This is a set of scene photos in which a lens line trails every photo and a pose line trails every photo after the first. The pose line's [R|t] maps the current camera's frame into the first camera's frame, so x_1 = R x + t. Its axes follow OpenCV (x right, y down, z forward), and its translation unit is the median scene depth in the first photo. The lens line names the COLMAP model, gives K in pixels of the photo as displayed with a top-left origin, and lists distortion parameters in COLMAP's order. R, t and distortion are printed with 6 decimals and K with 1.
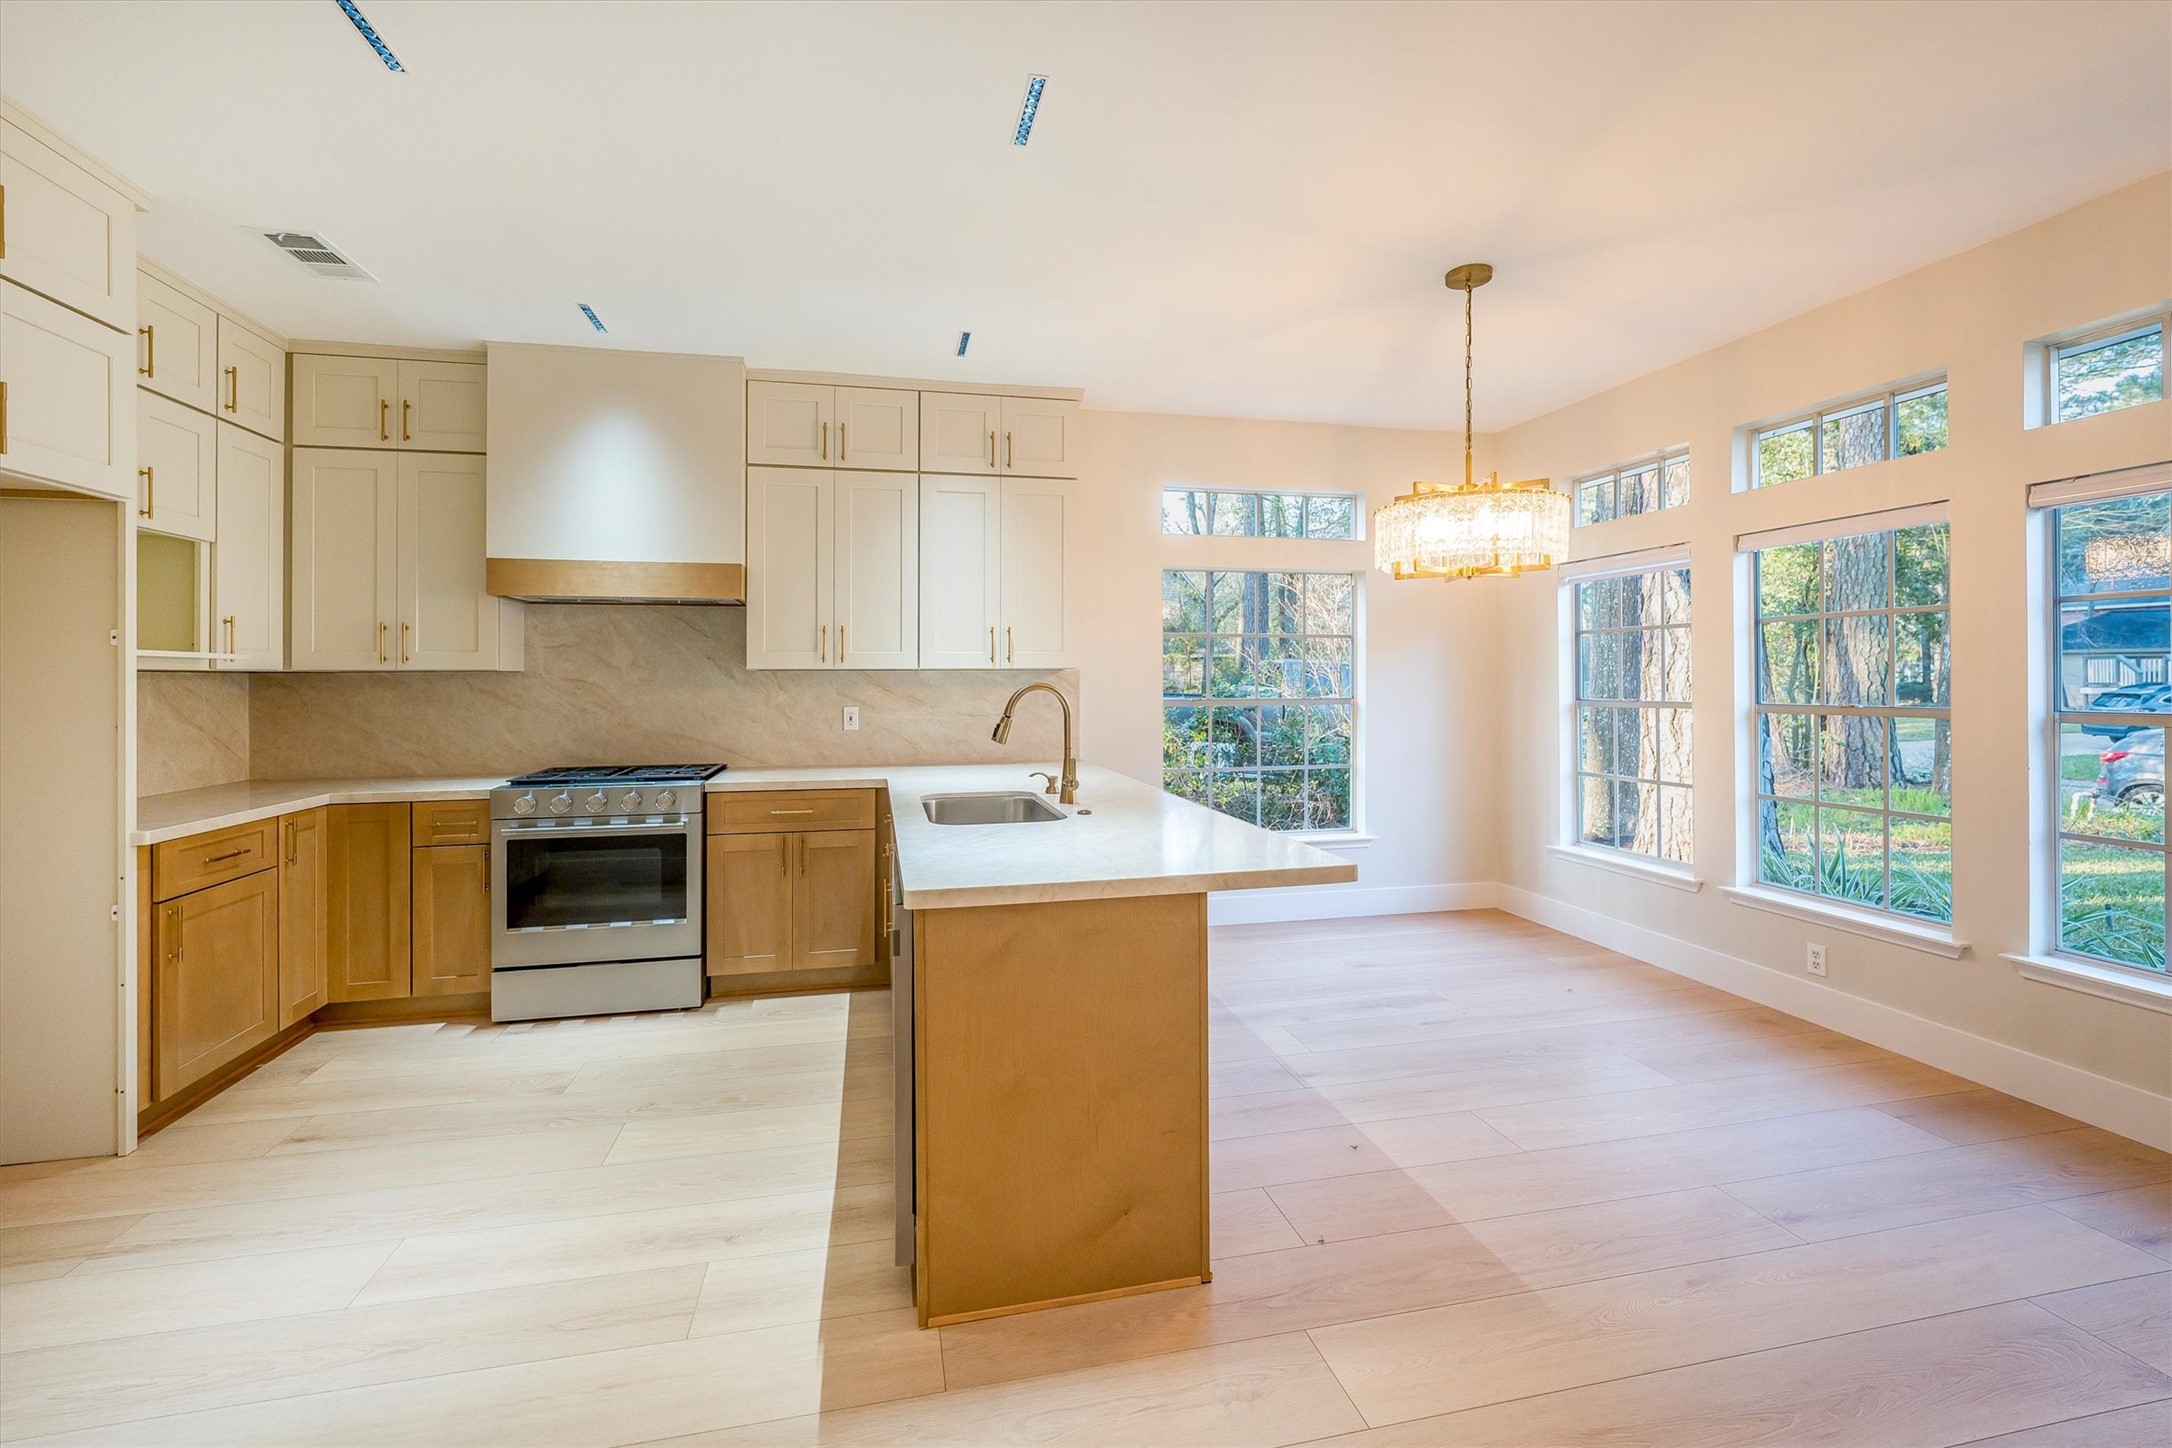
lens RADIAL K [[908.2, 0, 1080.6], [0, 908.2, 679.1], [0, 0, 1]] dist [-0.026989, 0.000116]
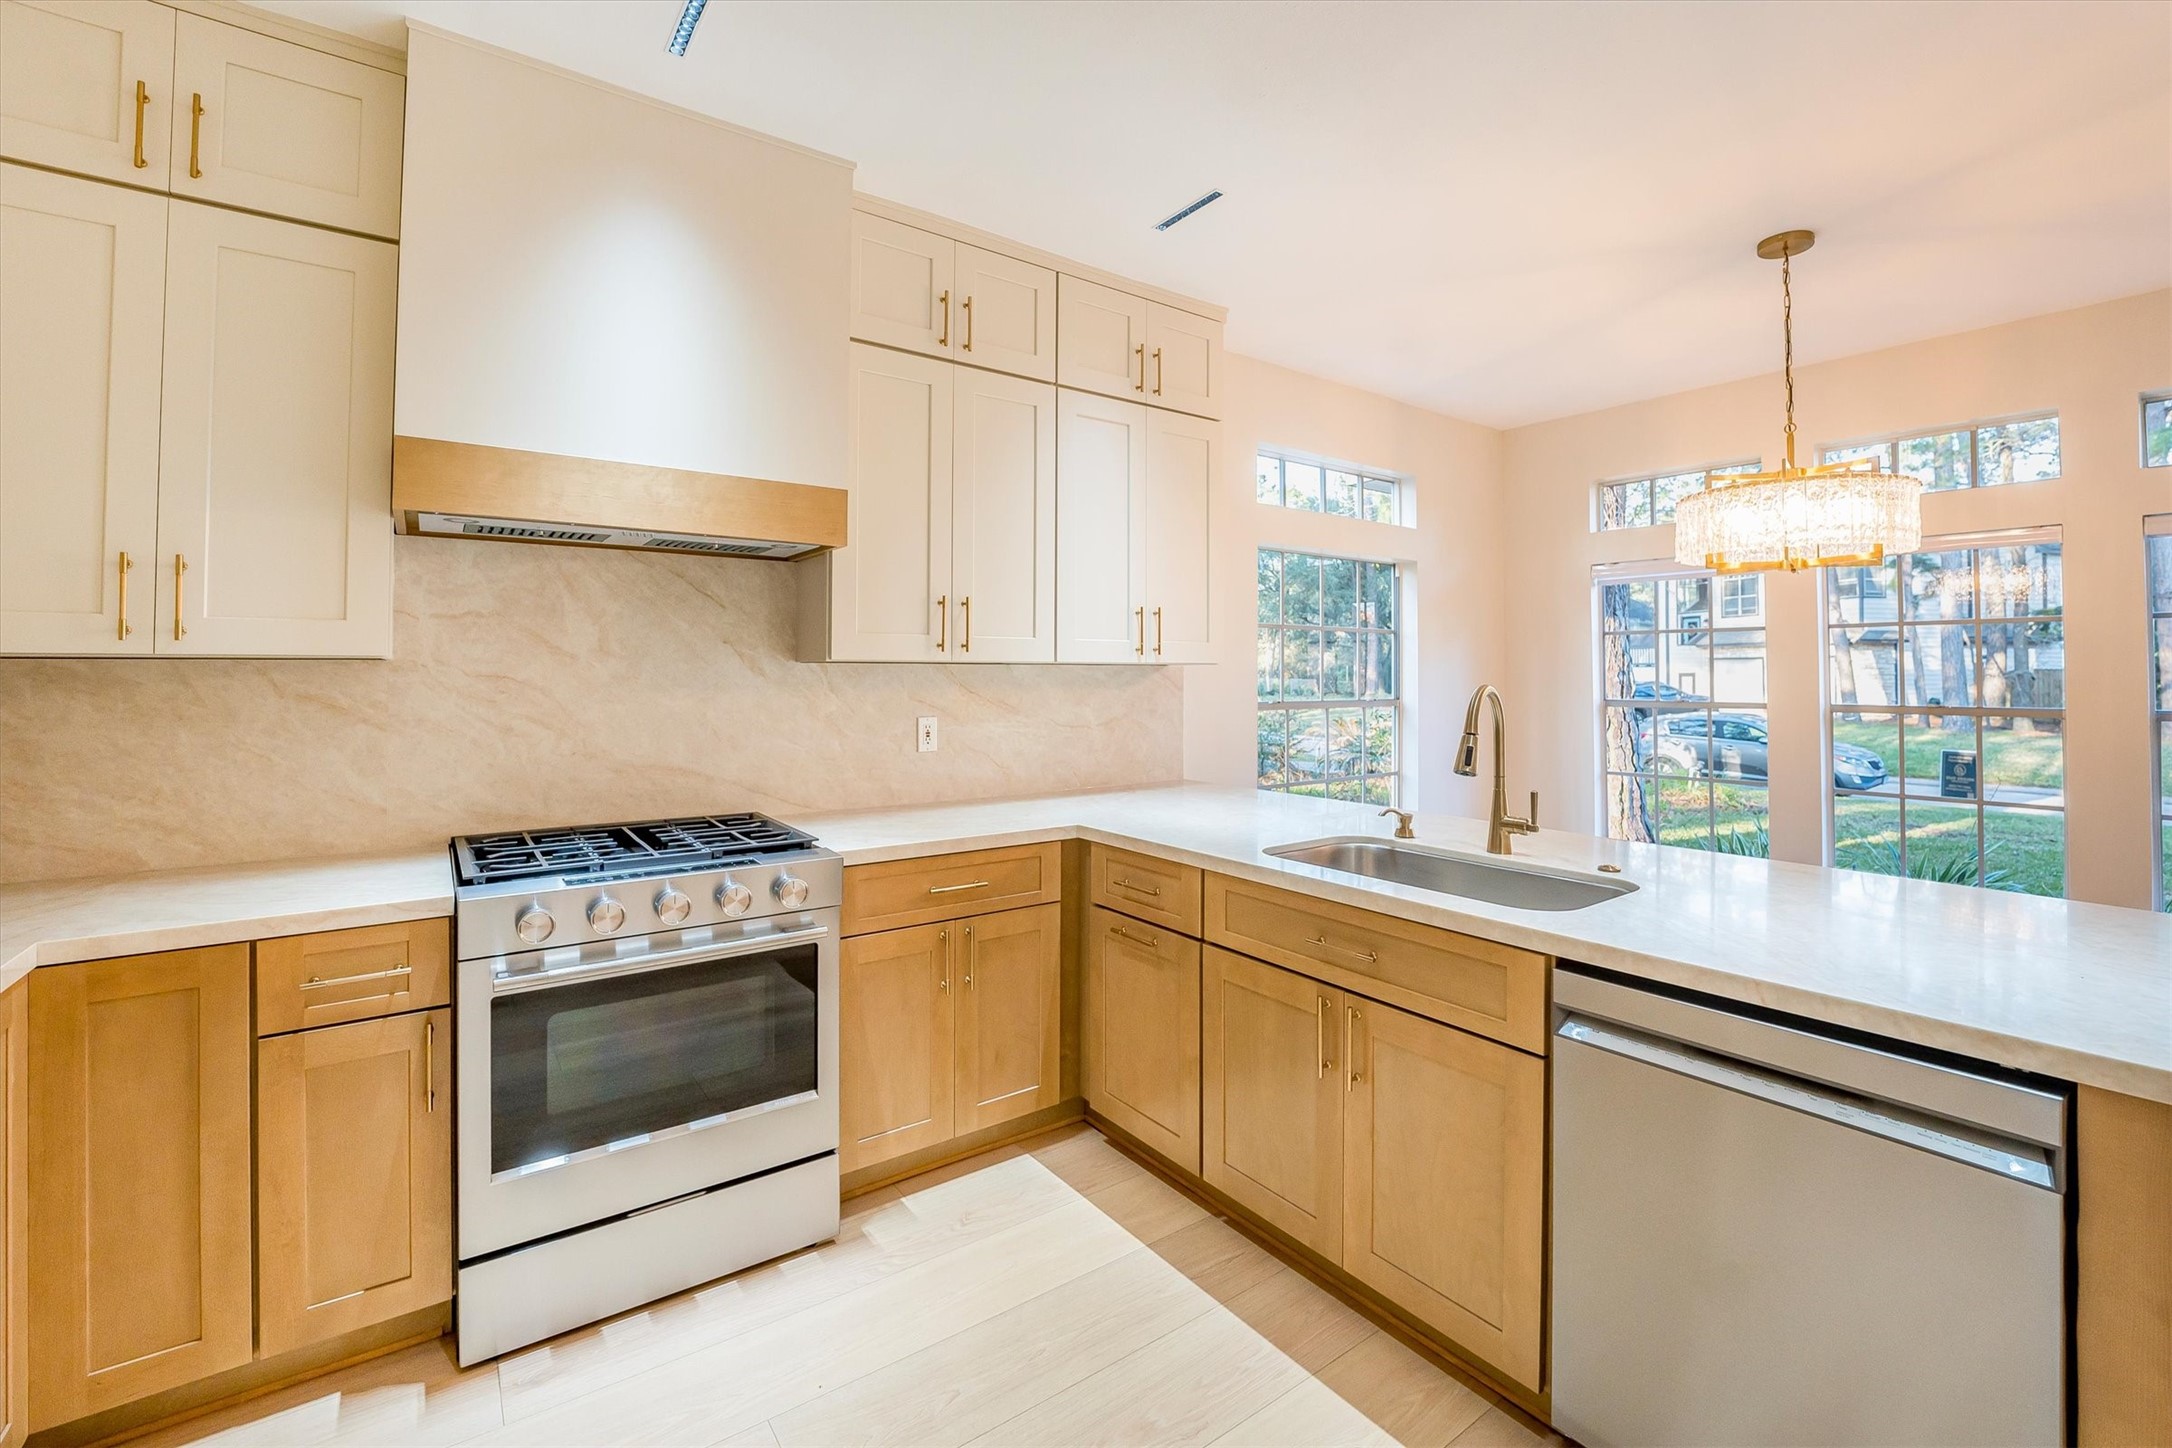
lens RADIAL K [[928.7, 0, 1087.9], [0, 928.7, 663.2], [0, 0, 1]] dist [-0.028579, 0.000429]
pose [[0.921744, 0.010191, 0.387666, -0.488056], [-0.006501, 0.999920, -0.010829, -0.003733], [-0.387745, 0.007461, 0.921736, 0.366975]]
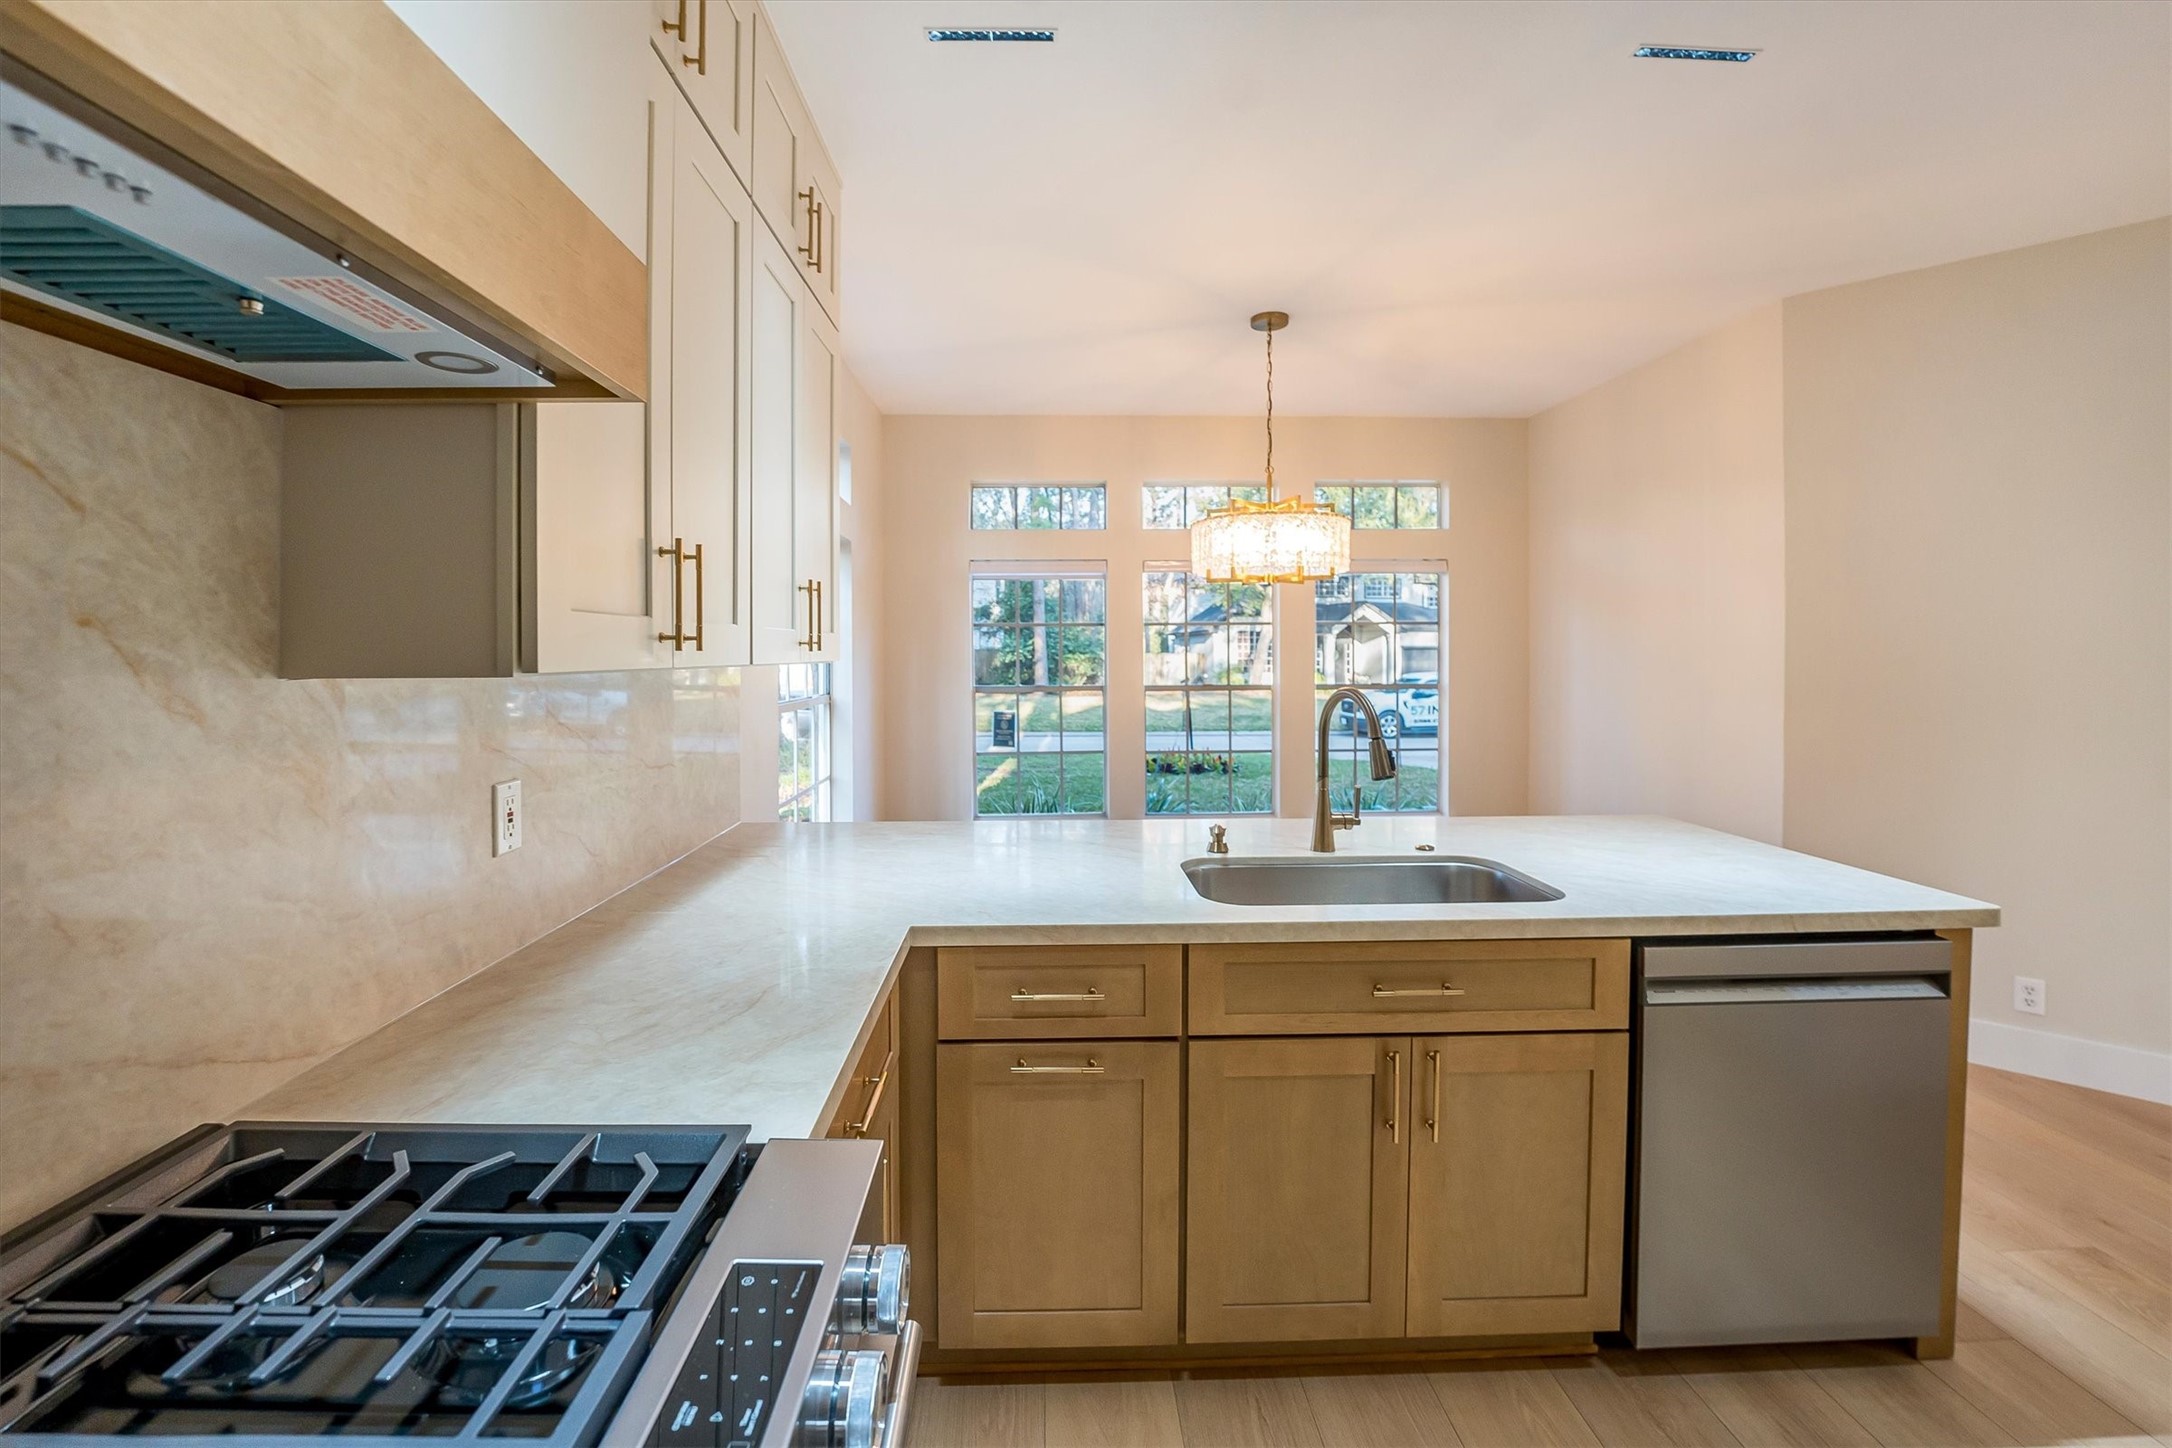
lens RADIAL K [[907.9, 0, 1073.8], [0, 907.9, 664.4], [0, 0, 1]] dist [-0.032258, 0.000029]
pose [[0.195029, -0.010021, 0.980746, -0.628598], [-0.001700, 0.999943, 0.010555, -0.018629], [-0.980796, -0.003726, 0.195001, 0.867733]]
